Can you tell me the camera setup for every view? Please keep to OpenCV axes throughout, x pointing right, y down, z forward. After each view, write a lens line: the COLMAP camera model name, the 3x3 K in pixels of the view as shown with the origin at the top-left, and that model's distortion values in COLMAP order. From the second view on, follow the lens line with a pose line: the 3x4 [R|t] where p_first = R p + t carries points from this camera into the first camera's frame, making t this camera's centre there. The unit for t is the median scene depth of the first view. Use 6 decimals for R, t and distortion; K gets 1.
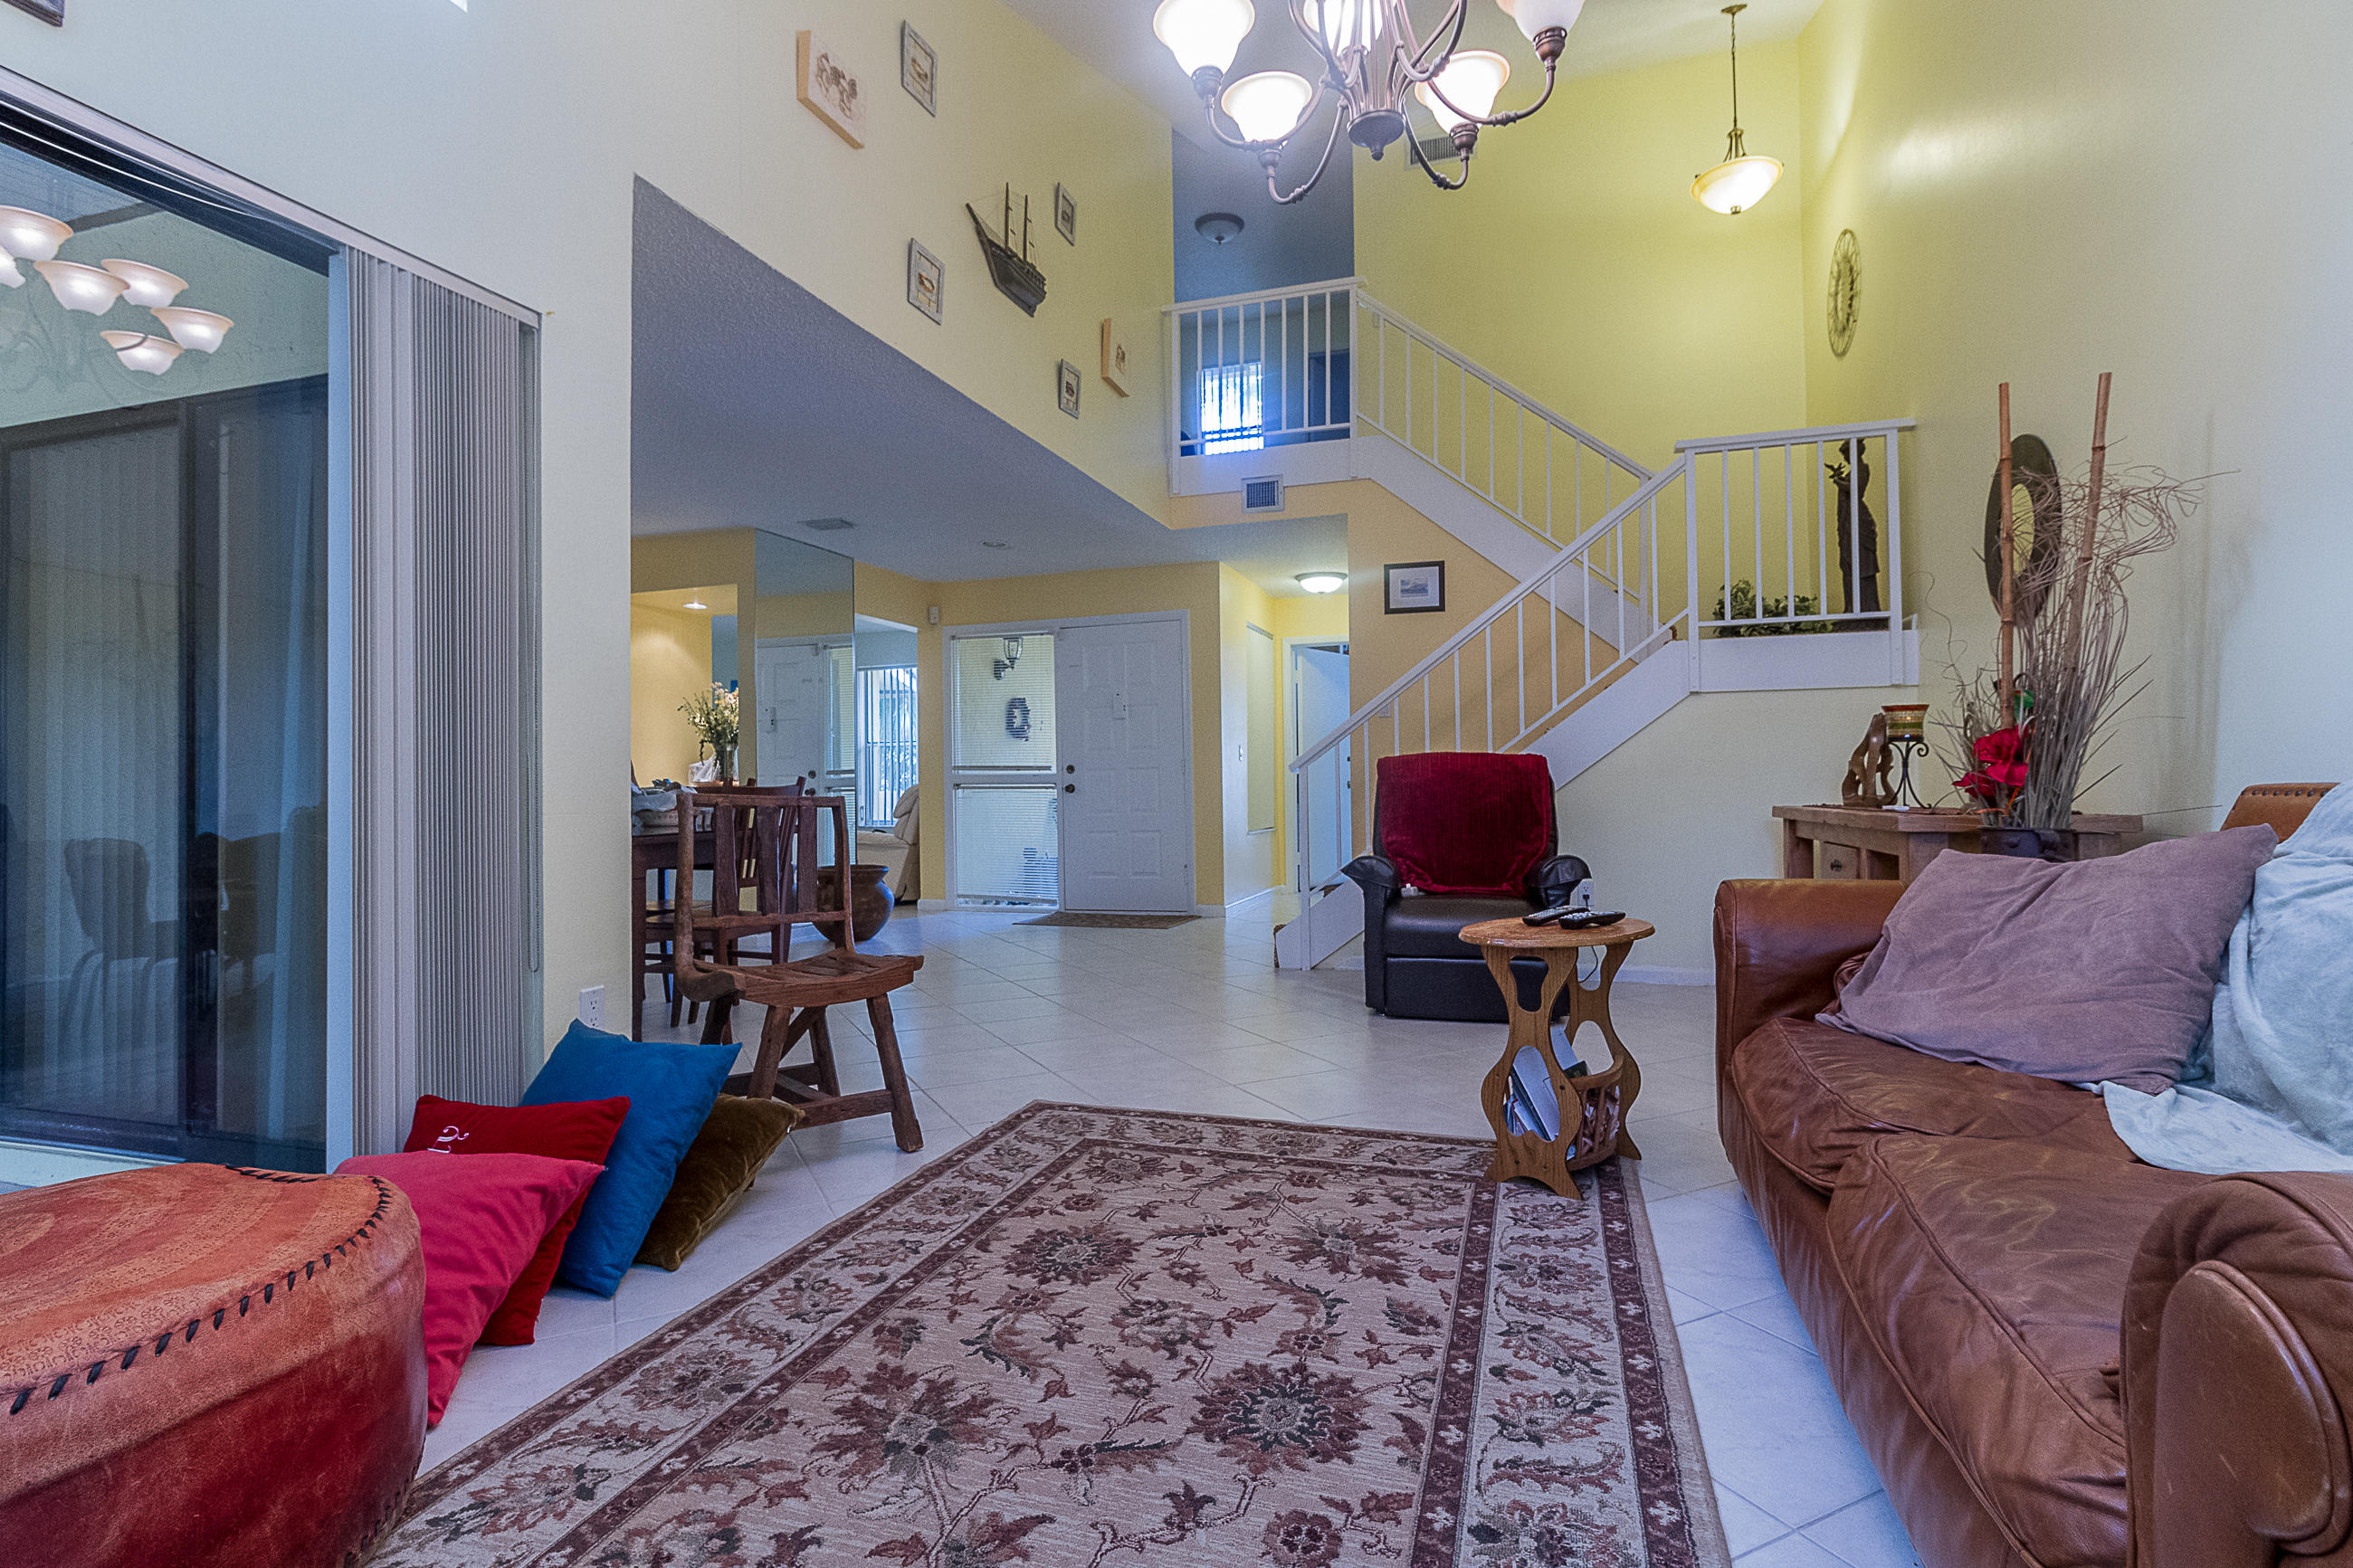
lens RADIAL K [[1123.2, 0, 1173.8], [0, 1123.2, 783.2], [0, 0, 1]] dist [0.005967, -0.000840]
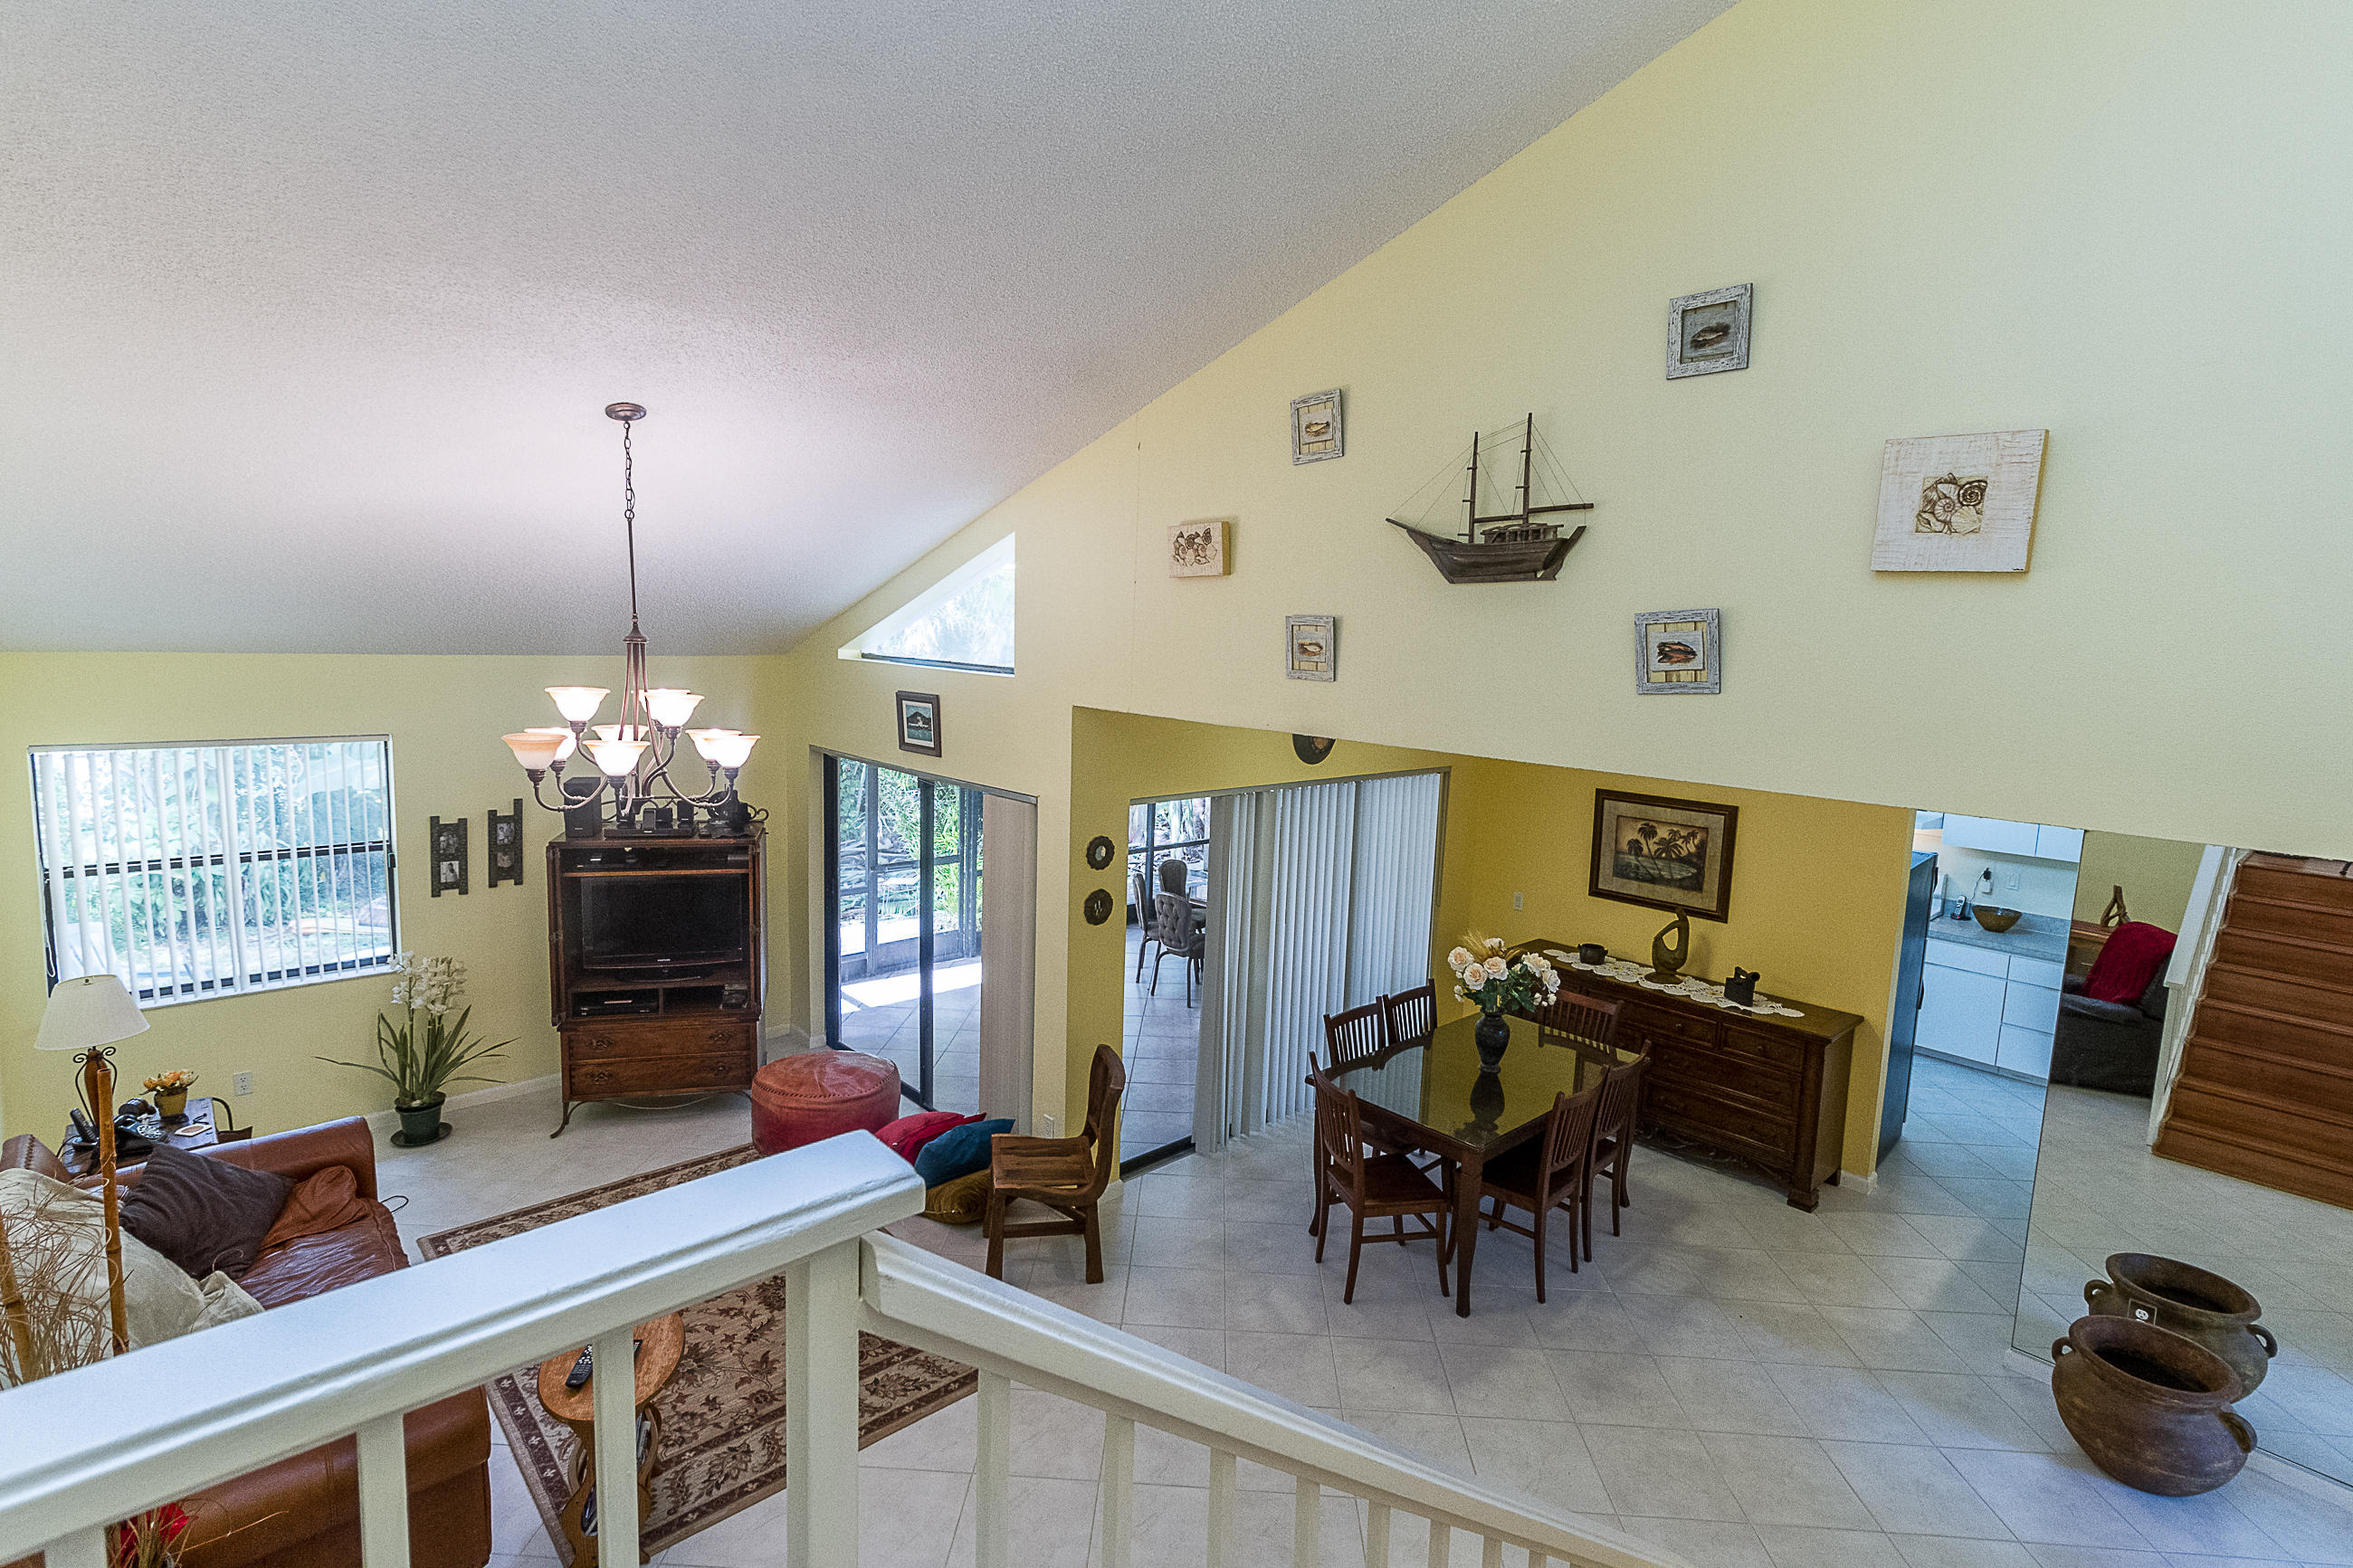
lens RADIAL K [[1123.2, 0, 1166.6], [0, 1123.2, 765.5], [0, 0, 1]] dist [0.005967, -0.000840]
pose [[-0.487739, 0.101598, -0.867057, 1.265080], [-0.028193, 0.990854, 0.131963, -0.846373], [0.872534, 0.088809, -0.480413, 2.466642]]
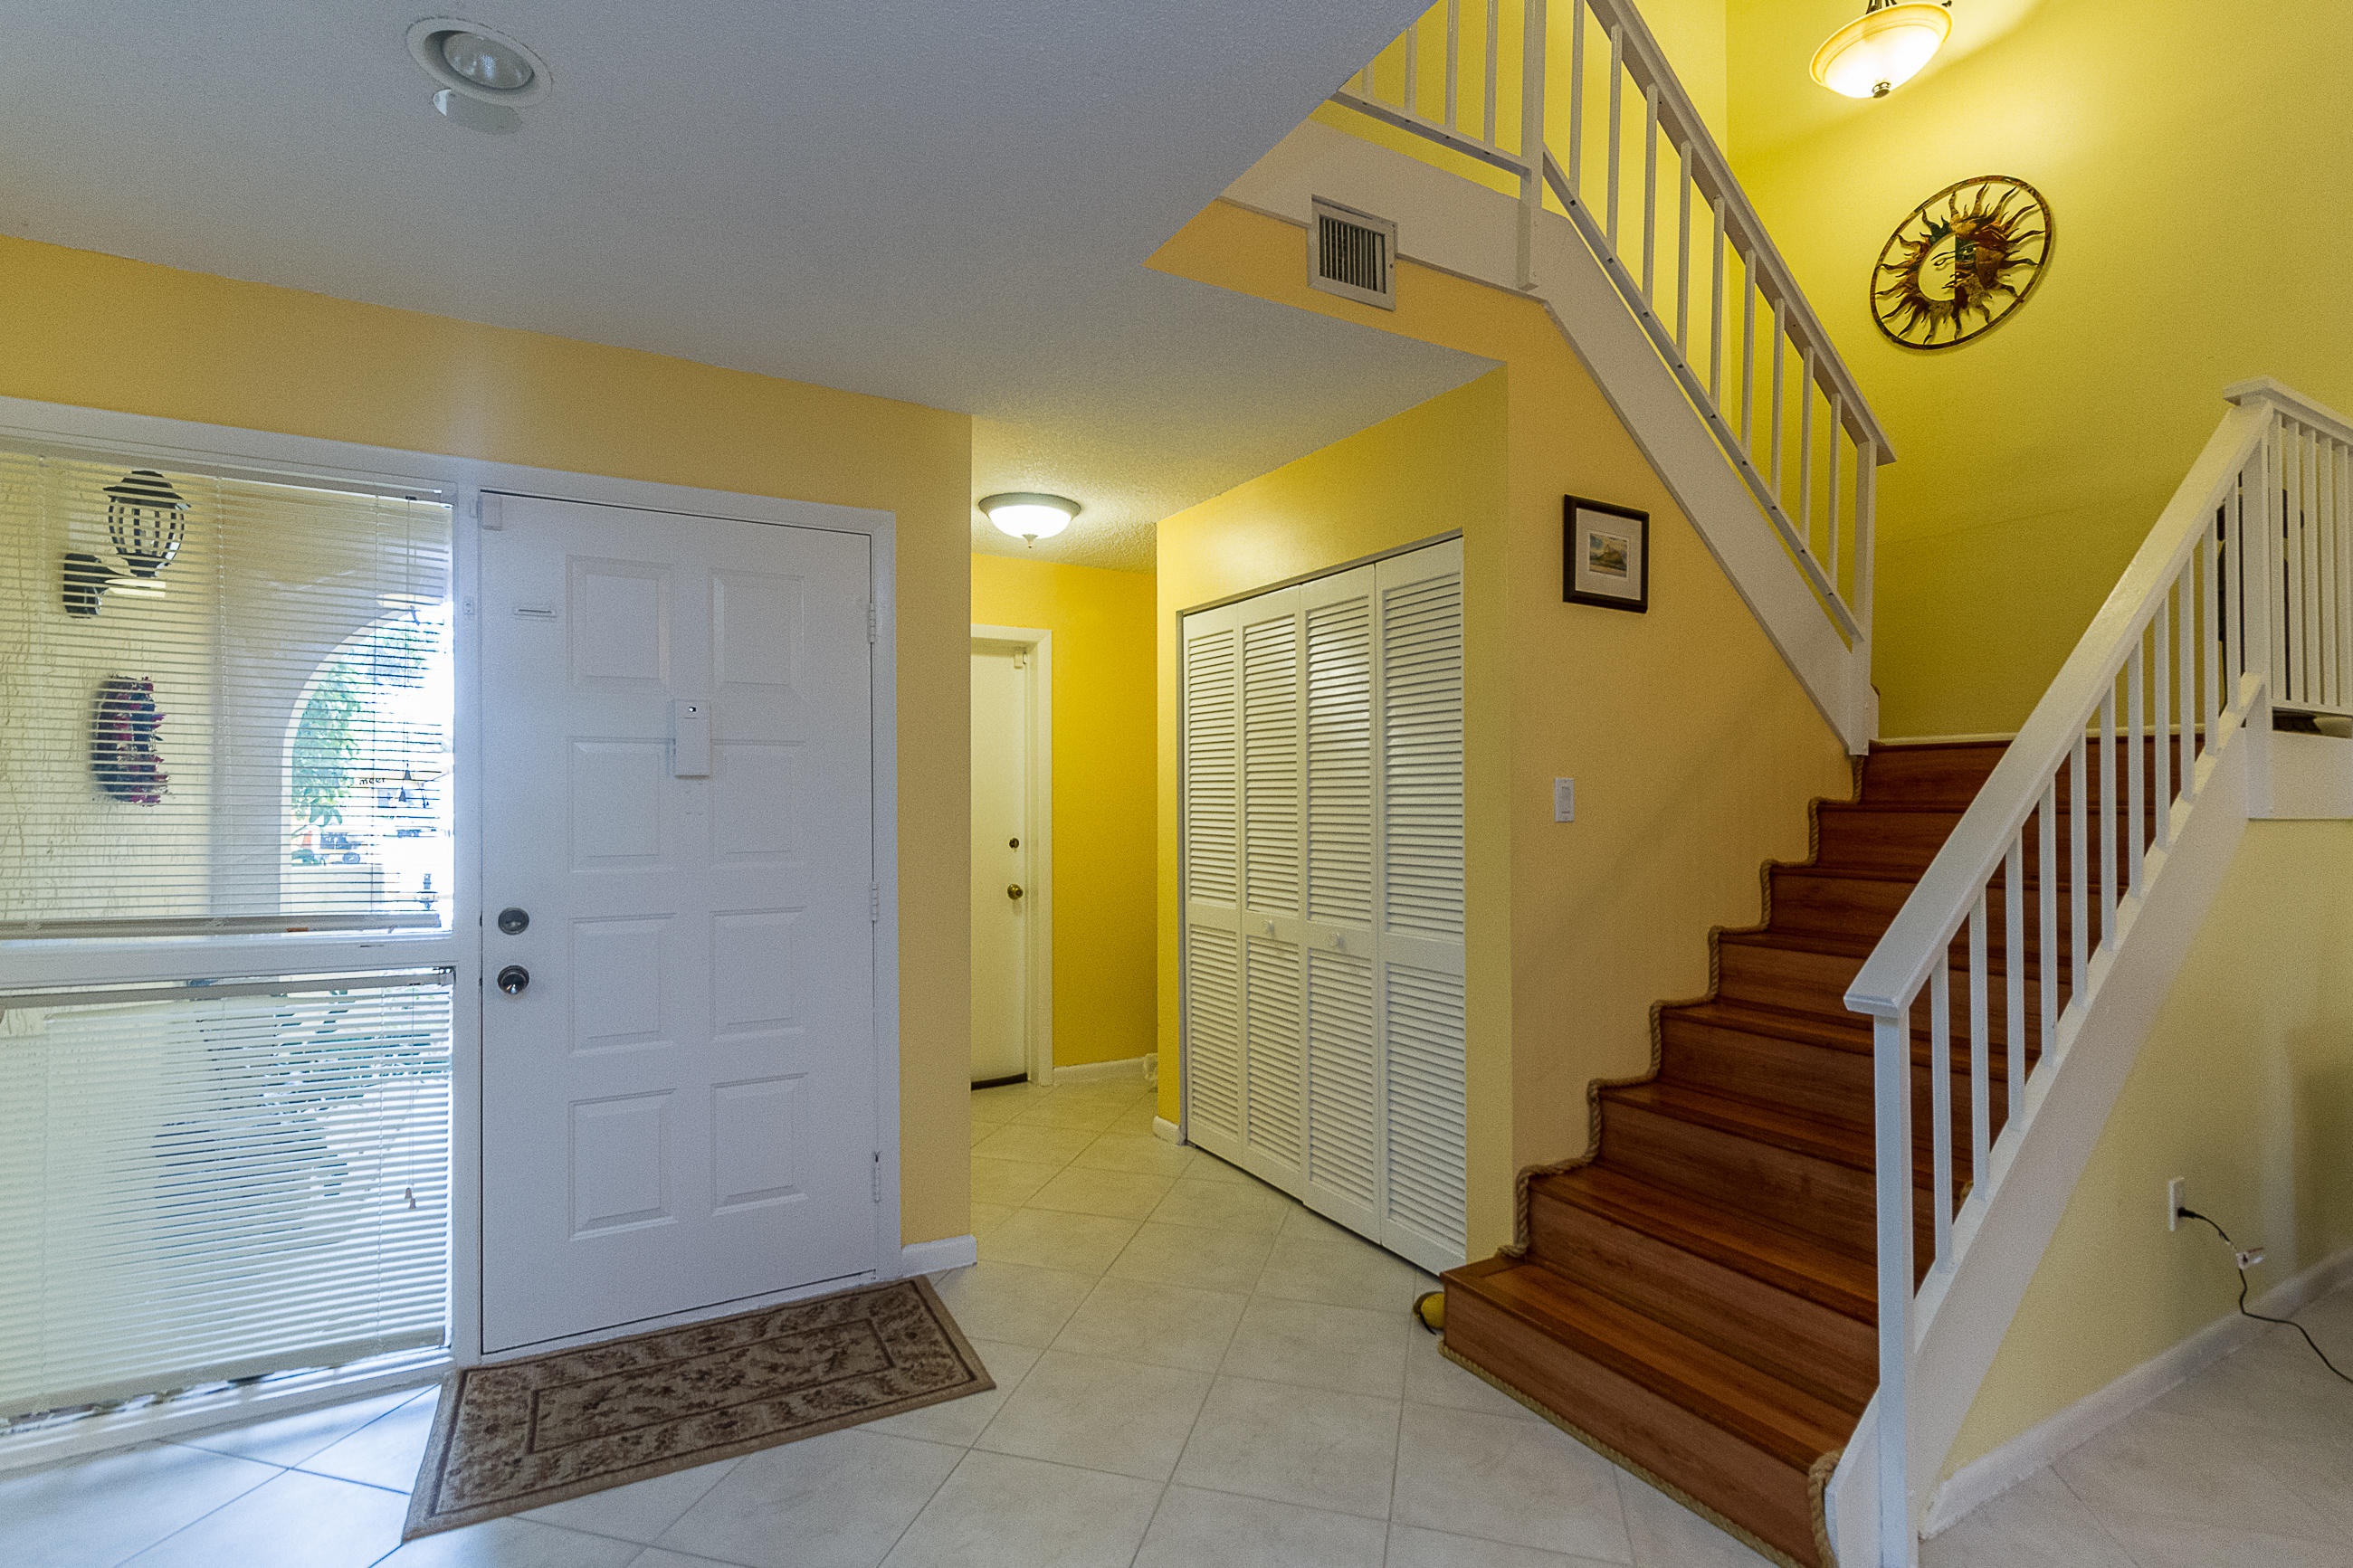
lens RADIAL K [[1123.2, 0, 1176.4], [0, 1123.2, 781.0], [0, 0, 1]] dist [0.005967, -0.000840]
pose [[0.665776, 0.027983, 0.745627, -0.754631], [-0.012988, 0.999580, -0.025917, -0.170412], [-0.746039, 0.007571, 0.665859, 2.275619]]
